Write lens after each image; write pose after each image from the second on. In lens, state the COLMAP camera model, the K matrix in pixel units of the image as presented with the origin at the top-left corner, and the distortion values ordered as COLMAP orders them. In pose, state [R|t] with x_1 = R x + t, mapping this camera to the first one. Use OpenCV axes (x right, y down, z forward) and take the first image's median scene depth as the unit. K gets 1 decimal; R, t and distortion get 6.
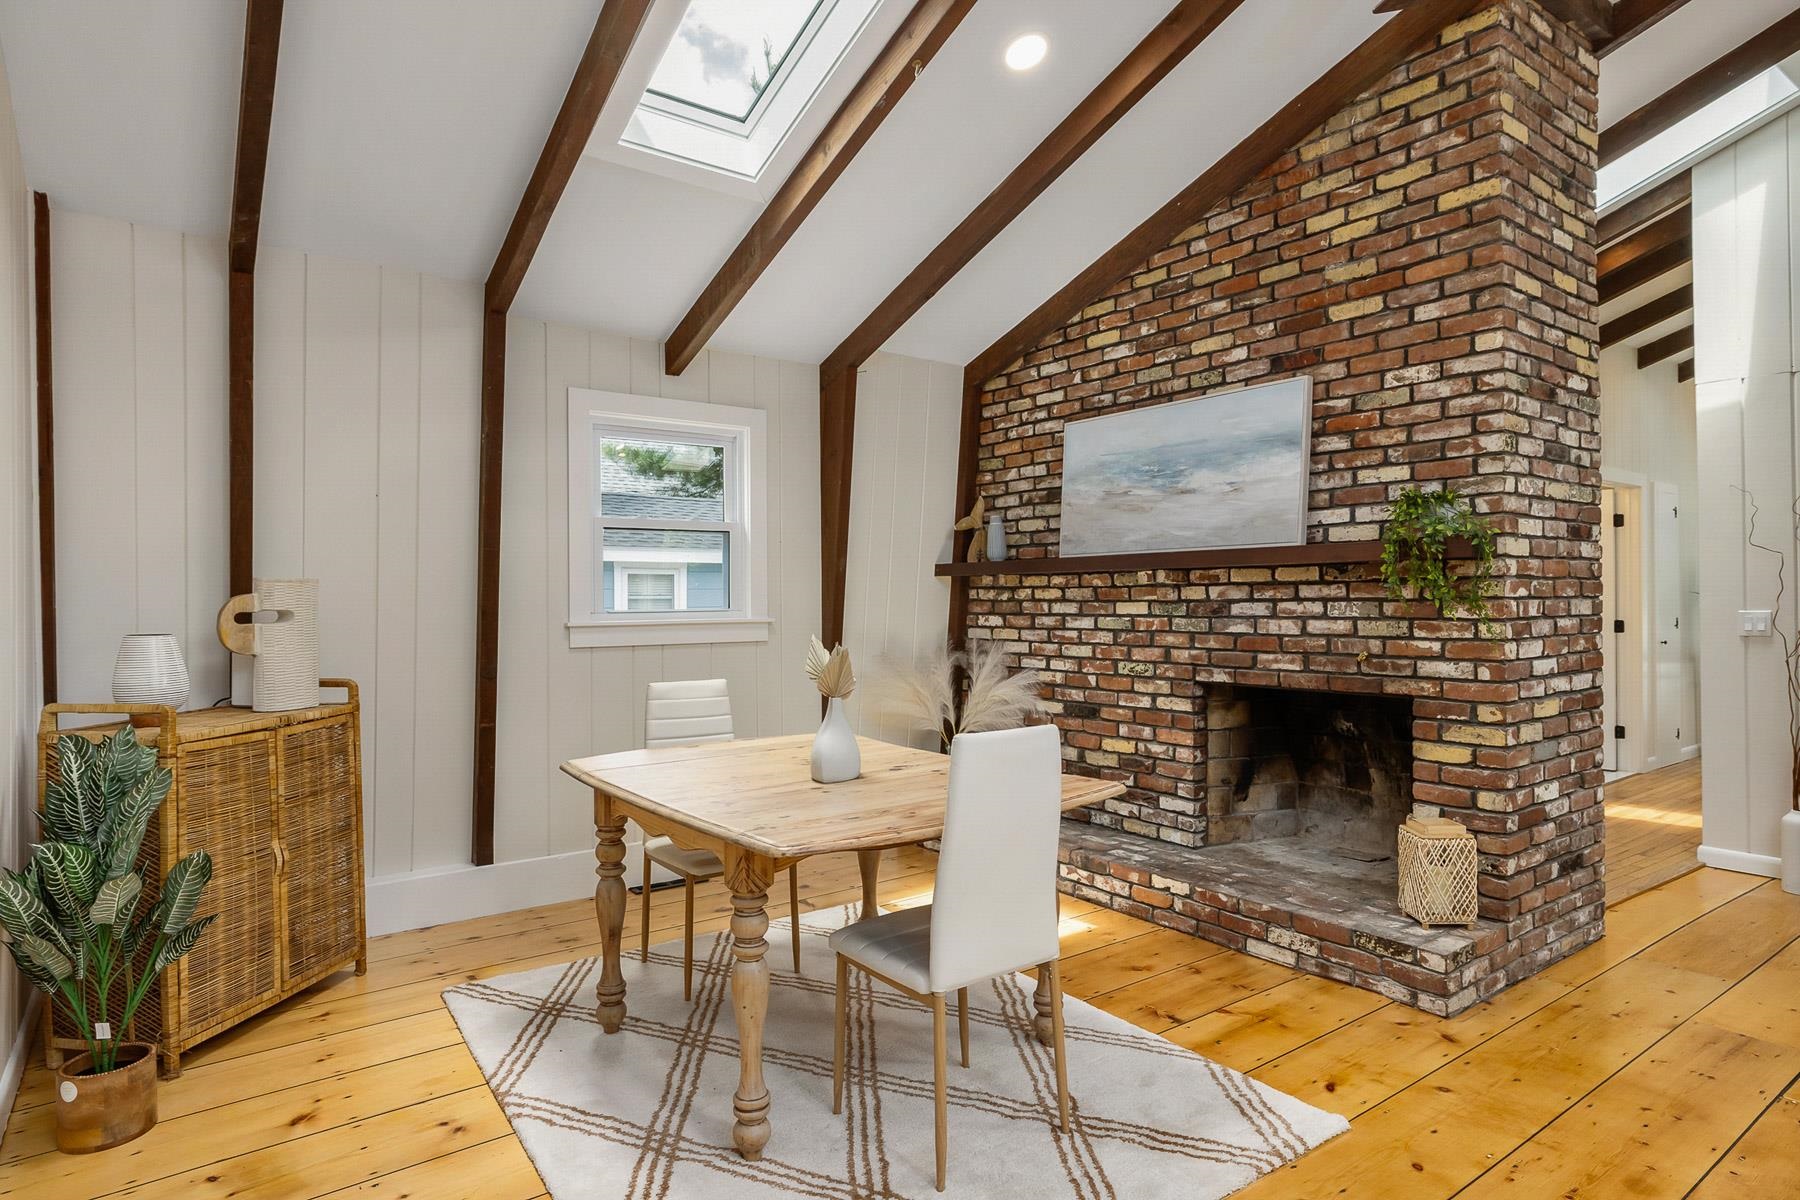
lens RADIAL K [[996.2, 0, 905.9], [0, 996.2, 595.2], [0, 0, 1]] dist [-0.000440, 0.000181]
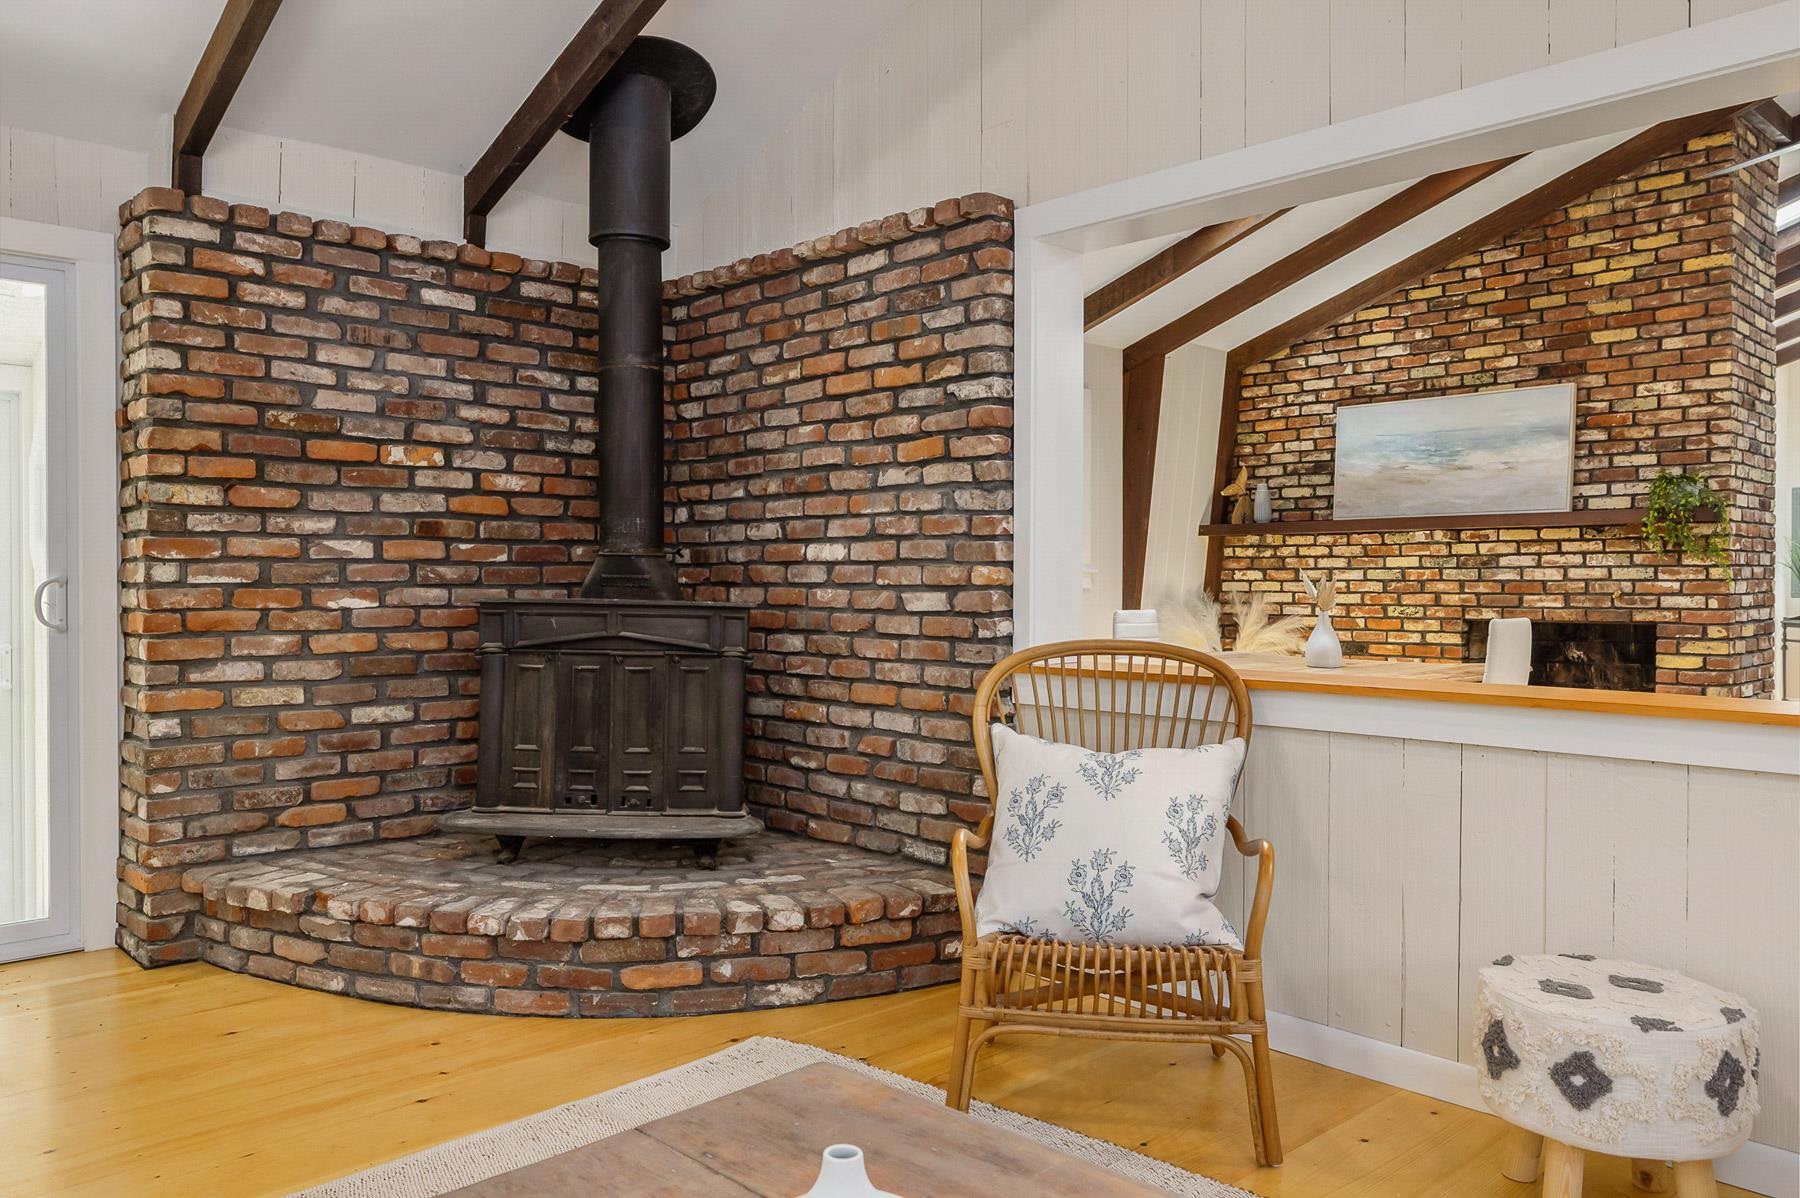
lens RADIAL K [[1291.6, 0, 899.7], [0, 1291.6, 592.9], [0, 0, 1]] dist [-0.002853, 0.007080]
pose [[0.992195, 0.006101, 0.124547, -0.678238], [-0.007549, 0.999909, 0.011157, 0.044181], [-0.124468, -0.012010, 0.992151, -0.576602]]
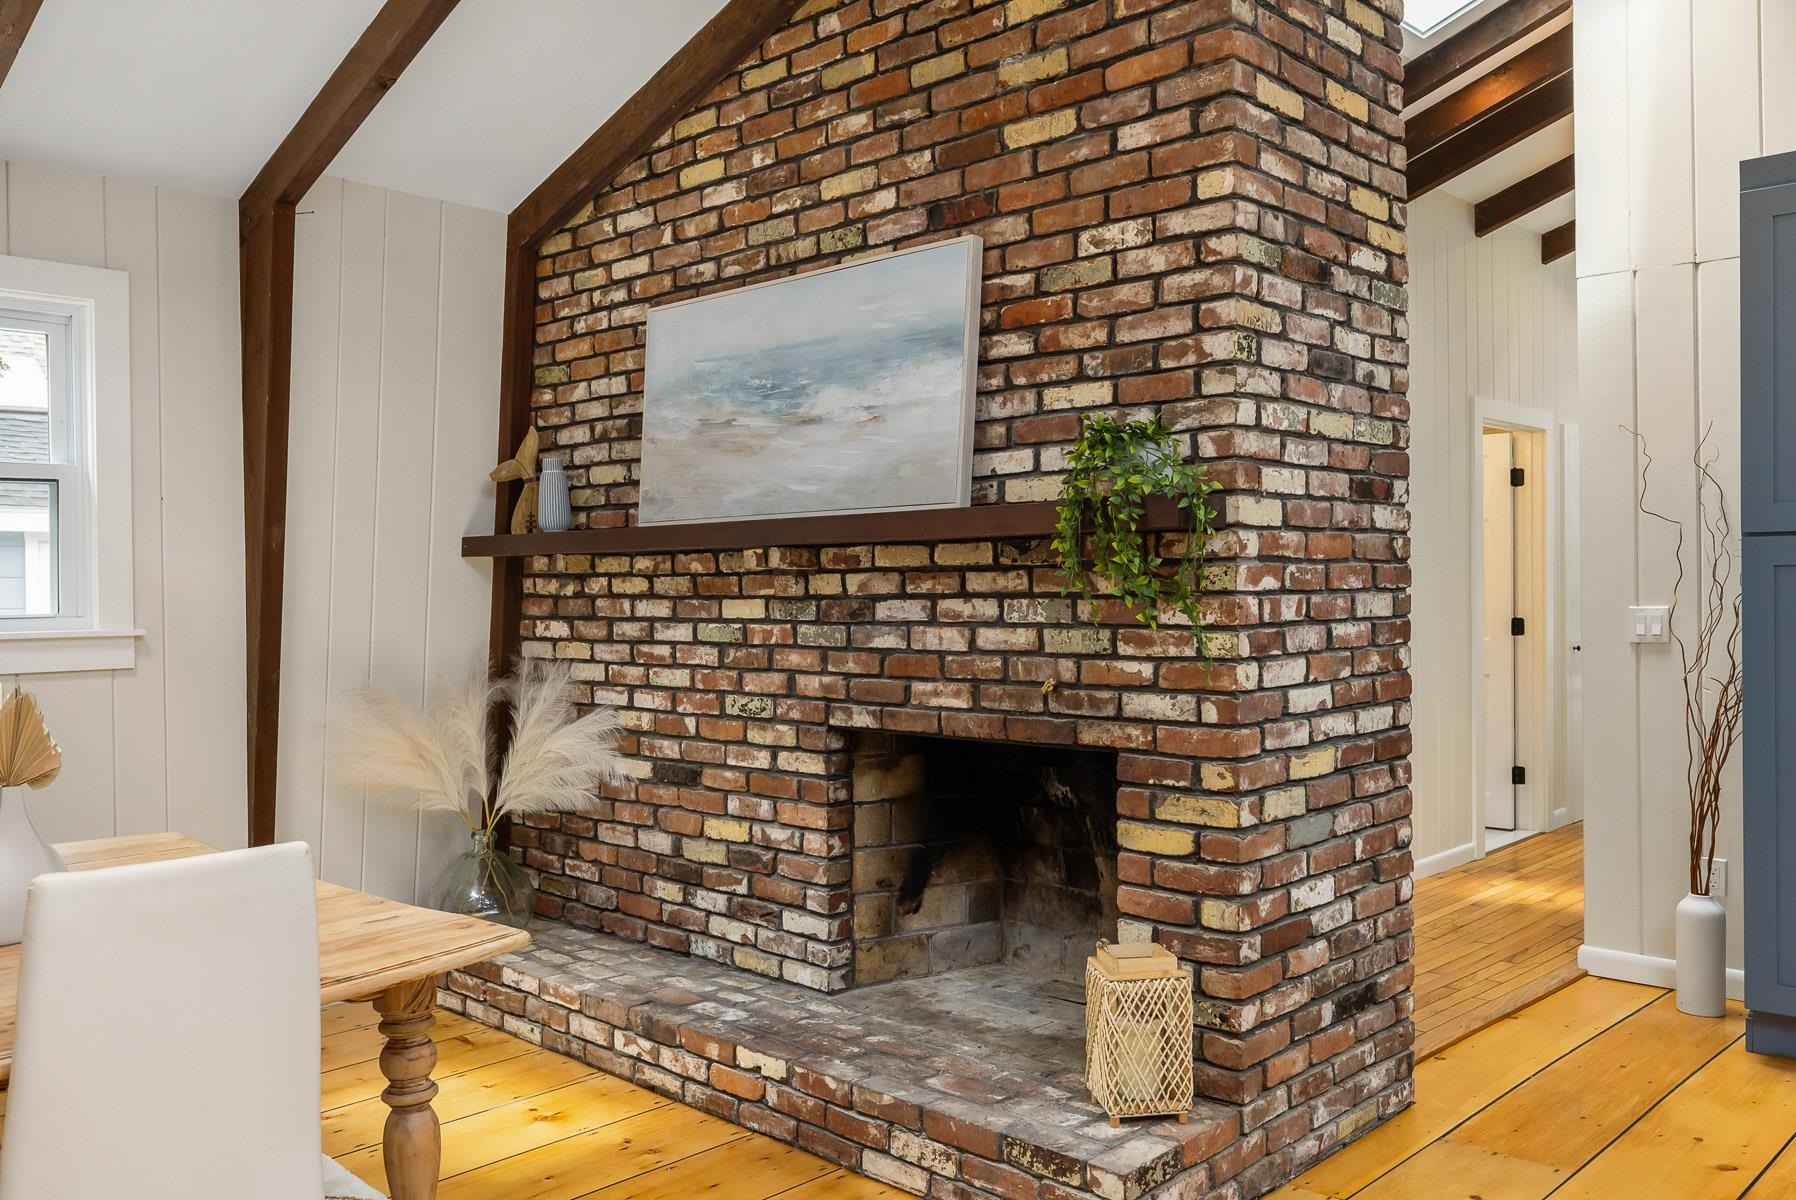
lens RADIAL K [[1435.8, 0, 899.1], [0, 1435.8, 596.4], [0, 0, 1]] dist [0.001046, 0.004072]
pose [[0.985835, -0.004903, 0.167646, 0.201204], [0.003186, 0.999940, 0.010509, -0.004430], [-0.167688, -0.009826, 0.985791, 0.118670]]
